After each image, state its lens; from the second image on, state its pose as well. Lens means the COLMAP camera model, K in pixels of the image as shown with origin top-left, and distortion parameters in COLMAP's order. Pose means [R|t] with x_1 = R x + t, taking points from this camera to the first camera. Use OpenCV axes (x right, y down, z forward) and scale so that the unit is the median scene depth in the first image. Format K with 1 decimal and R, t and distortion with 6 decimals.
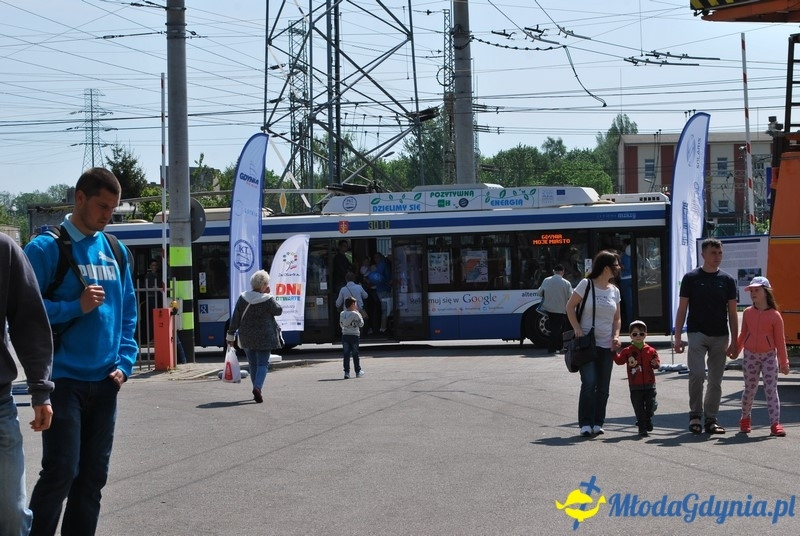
lens RADIAL K [[1783.5, 0, 401.5], [0, 1783.5, 267.1], [0, 0, 1]] dist [0.030437, 0.244366]
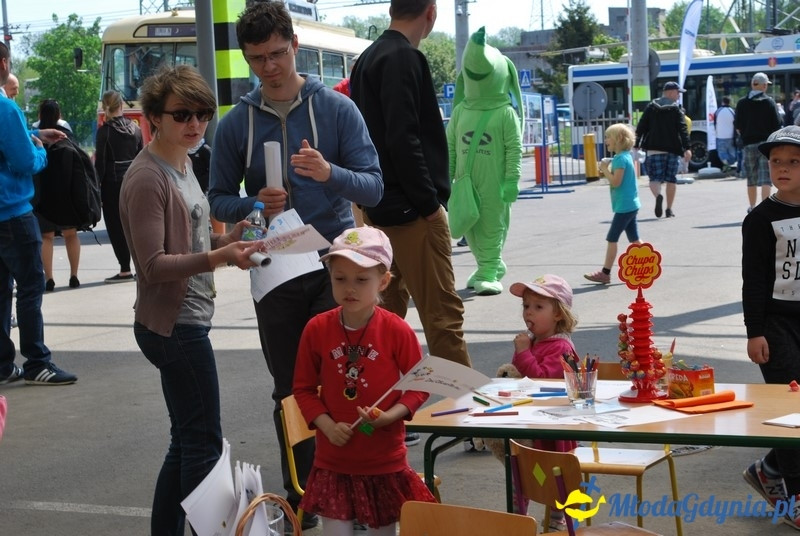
lens RADIAL K [[2152.7, 0, 396.7], [0, 2152.7, 266.8], [0, 0, 1]] dist [0.082868, -0.462995]
pose [[0.975016, -0.004293, -0.222092, 0.027456], [0.020383, 0.997324, 0.070204, 0.003459], [0.221196, -0.072976, 0.972495, -0.313733]]
